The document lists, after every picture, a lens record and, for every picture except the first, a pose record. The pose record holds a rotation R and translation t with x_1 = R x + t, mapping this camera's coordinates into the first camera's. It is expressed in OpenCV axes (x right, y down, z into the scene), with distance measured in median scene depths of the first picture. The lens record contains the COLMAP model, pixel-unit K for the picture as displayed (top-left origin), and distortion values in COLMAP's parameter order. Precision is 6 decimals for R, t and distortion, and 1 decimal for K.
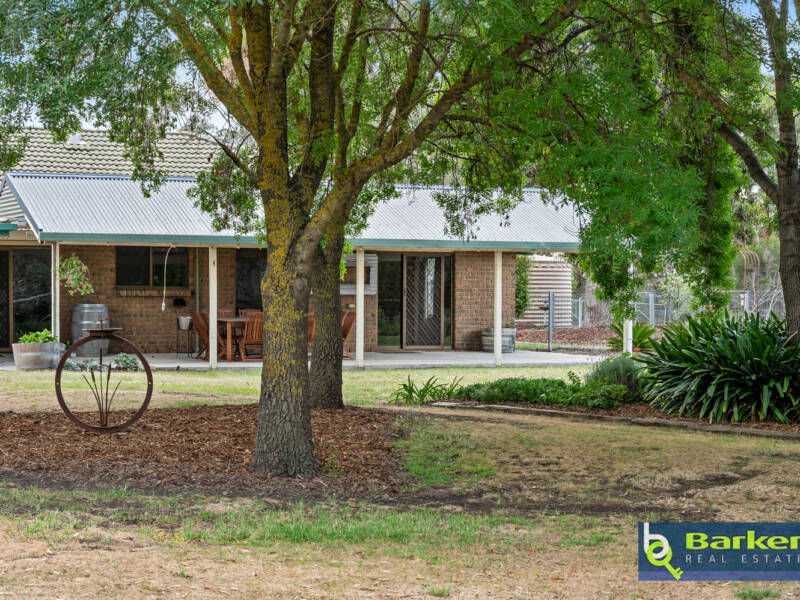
lens RADIAL K [[1627.4, 0, 400.0], [0, 1627.4, 301.4], [0, 0, 1]] dist [0.092477, 0.000000]
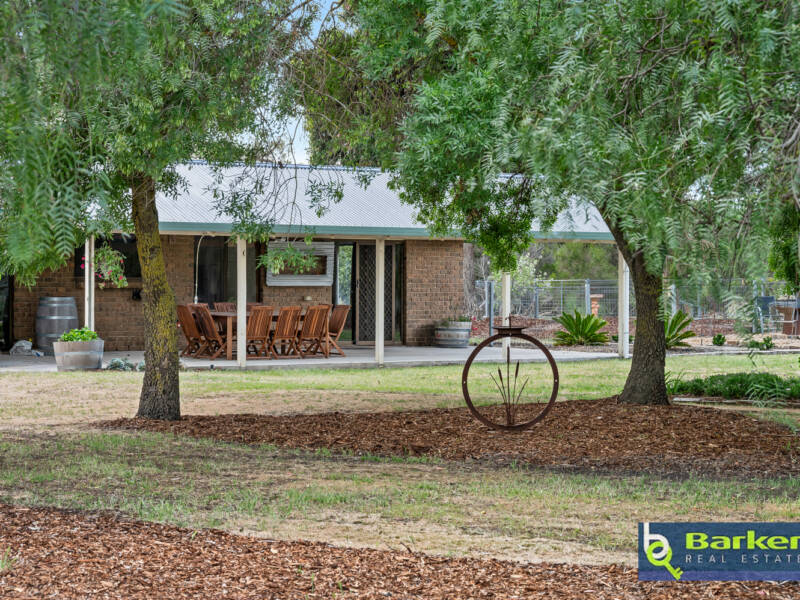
lens RADIAL K [[1871.3, 0, 400.0], [0, 1871.3, 298.8], [0, 0, 1]] dist [0.110350, 0.000000]
pose [[0.977502, -0.002271, 0.210914, -0.218753], [0.001119, 0.999984, 0.005581, -0.003081], [-0.210924, -0.005219, 0.977489, -0.050834]]
